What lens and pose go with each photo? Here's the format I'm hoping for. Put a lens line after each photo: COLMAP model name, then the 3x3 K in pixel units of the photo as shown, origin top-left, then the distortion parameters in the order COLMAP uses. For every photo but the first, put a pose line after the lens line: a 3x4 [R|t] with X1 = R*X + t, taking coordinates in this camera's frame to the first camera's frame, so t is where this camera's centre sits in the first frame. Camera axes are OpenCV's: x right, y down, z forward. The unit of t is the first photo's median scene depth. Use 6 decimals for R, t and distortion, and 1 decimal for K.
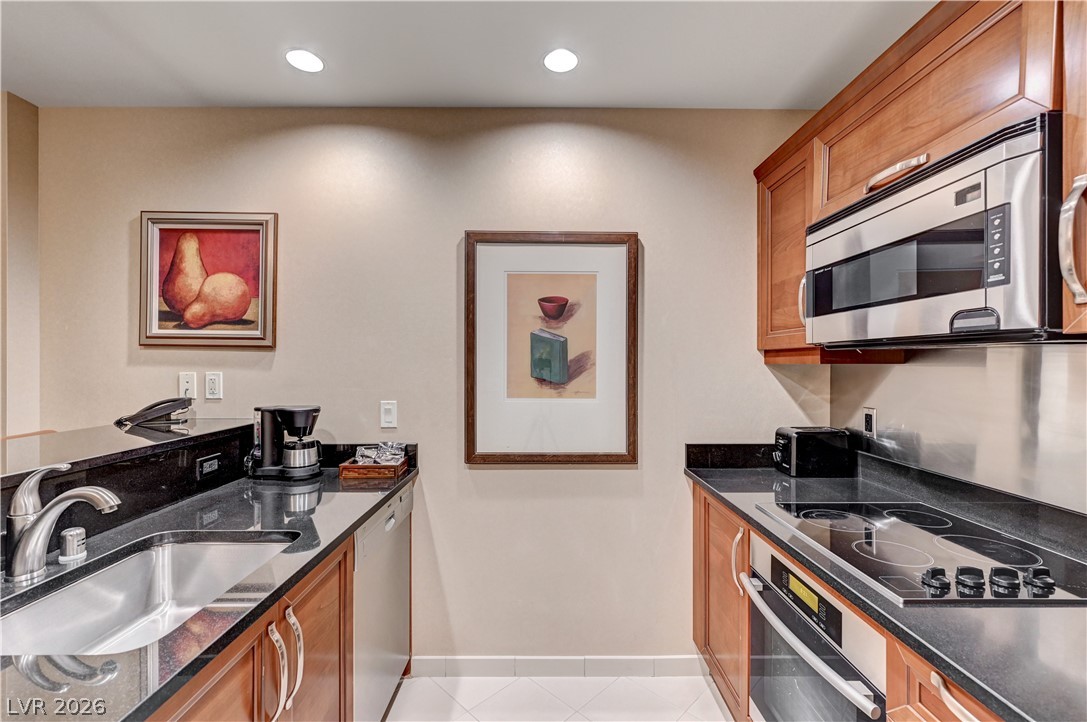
lens RADIAL K [[465.2, 0, 548.3], [0, 465.2, 364.0], [0, 0, 1]] dist [-0.000030, -0.000619]
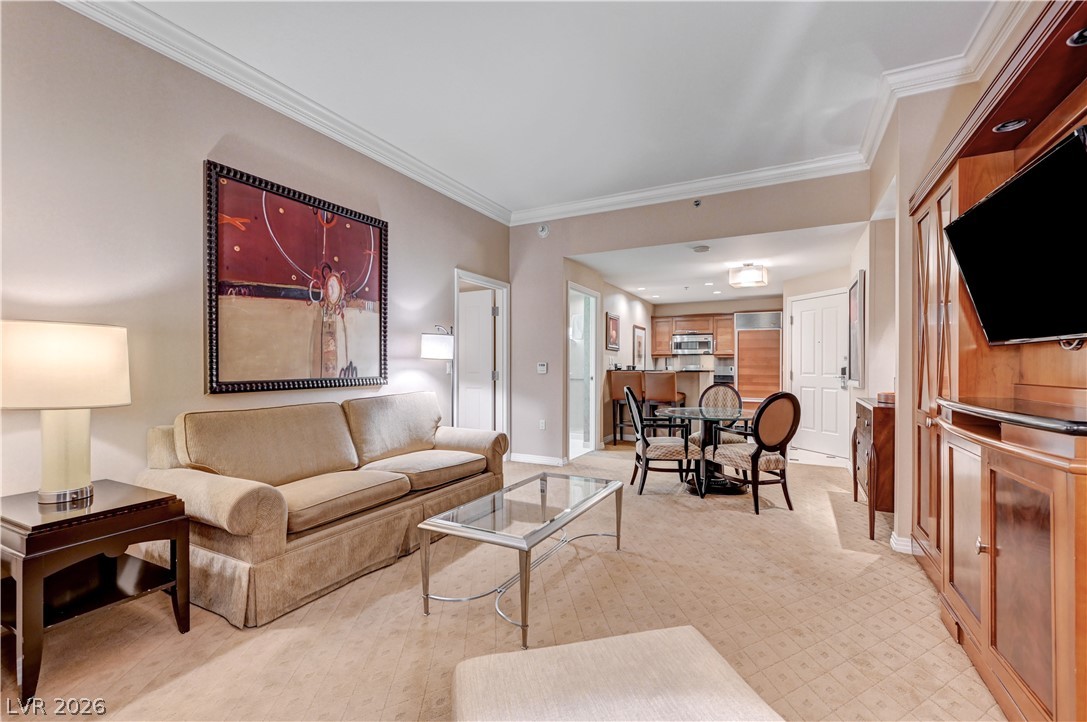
lens RADIAL K [[465.2, 0, 544.6], [0, 465.2, 368.4], [0, 0, 1]] dist [-0.000030, -0.000619]
pose [[0.478032, -0.000627, 0.878342, -4.243112], [-0.000705, 0.999999, 0.001097, 0.104792], [-0.878342, -0.001144, 0.478031, -0.292666]]
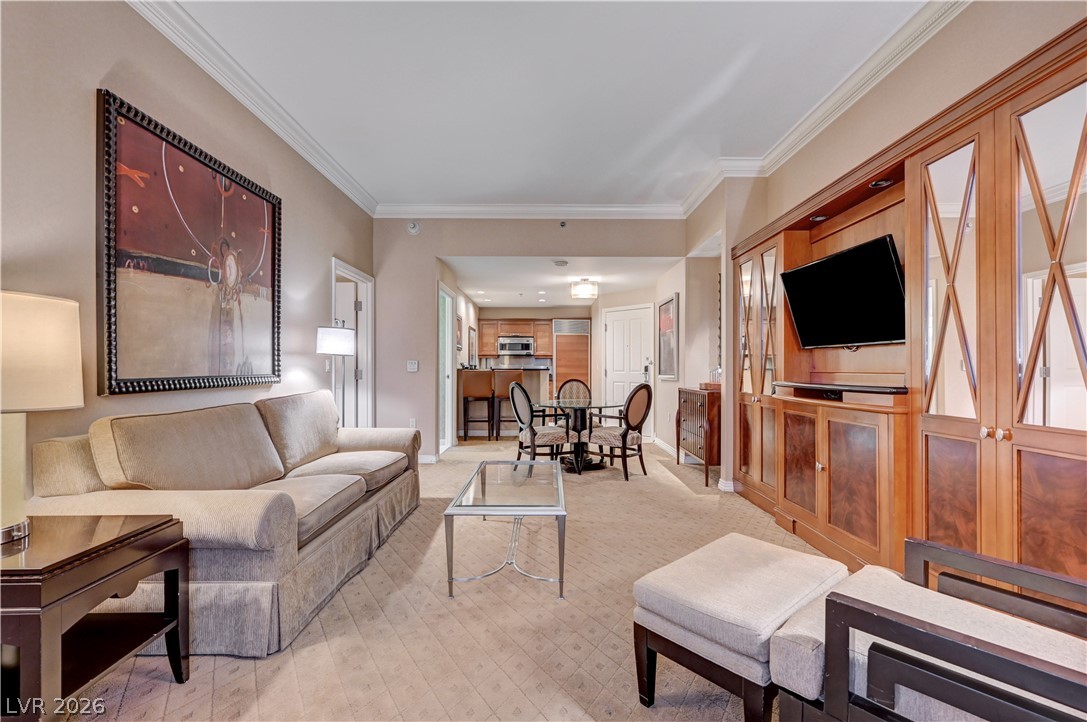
lens RADIAL K [[465.2, 0, 543.9], [0, 465.2, 370.2], [0, 0, 1]] dist [-0.000030, -0.000619]
pose [[0.013528, -0.001716, 0.999907, -4.559066], [0.002221, 0.999996, 0.001686, 0.127488], [-0.999906, 0.002198, 0.013532, 0.244681]]
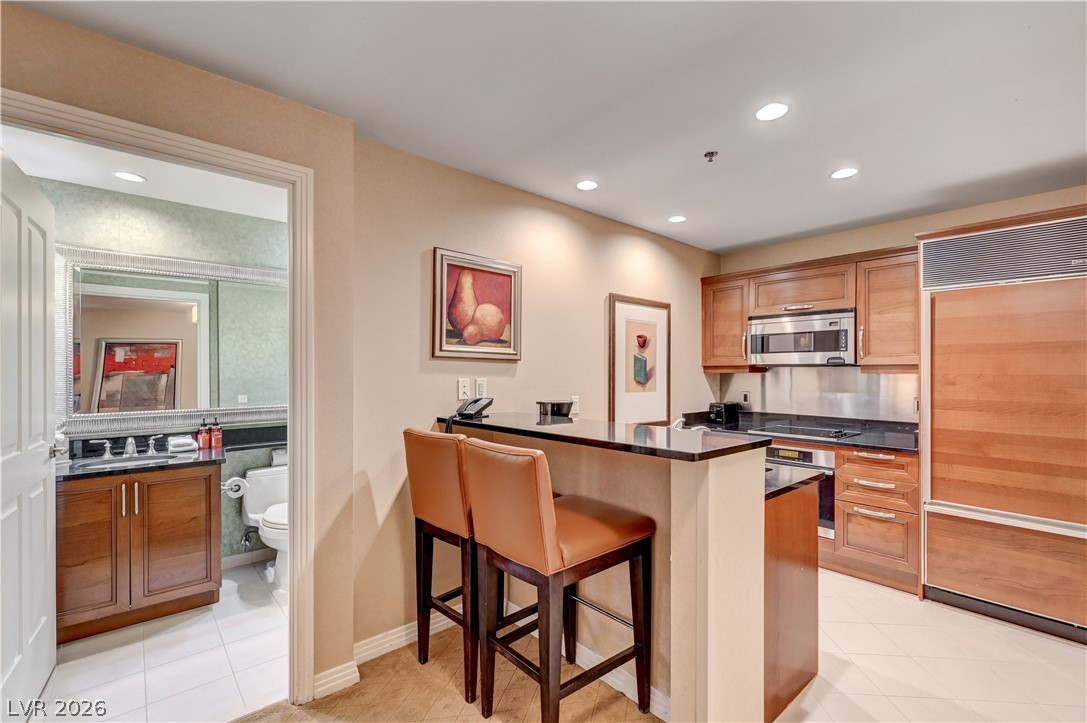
lens RADIAL K [[465.2, 0, 547.4], [0, 465.2, 370.3], [0, 0, 1]] dist [-0.000030, -0.000619]
pose [[0.760499, 0.004946, 0.649321, -1.433452], [-0.000728, 0.999977, -0.006764, 0.003190], [-0.649339, 0.004671, 0.760485, -0.119332]]
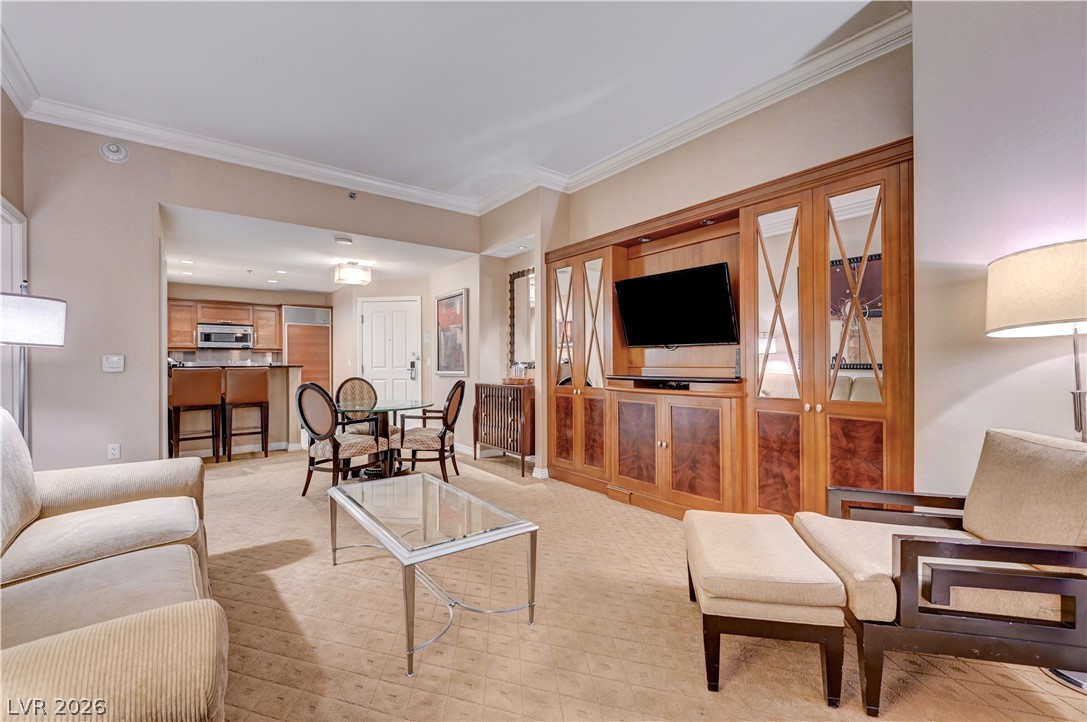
lens RADIAL K [[465.2, 0, 545.4], [0, 465.2, 363.2], [0, 0, 1]] dist [-0.000030, -0.000619]
pose [[-0.599648, 0.004340, 0.800252, -4.247349], [0.008913, 0.999959, 0.001257, 0.117771], [-0.800215, 0.007887, -0.599662, 0.810923]]
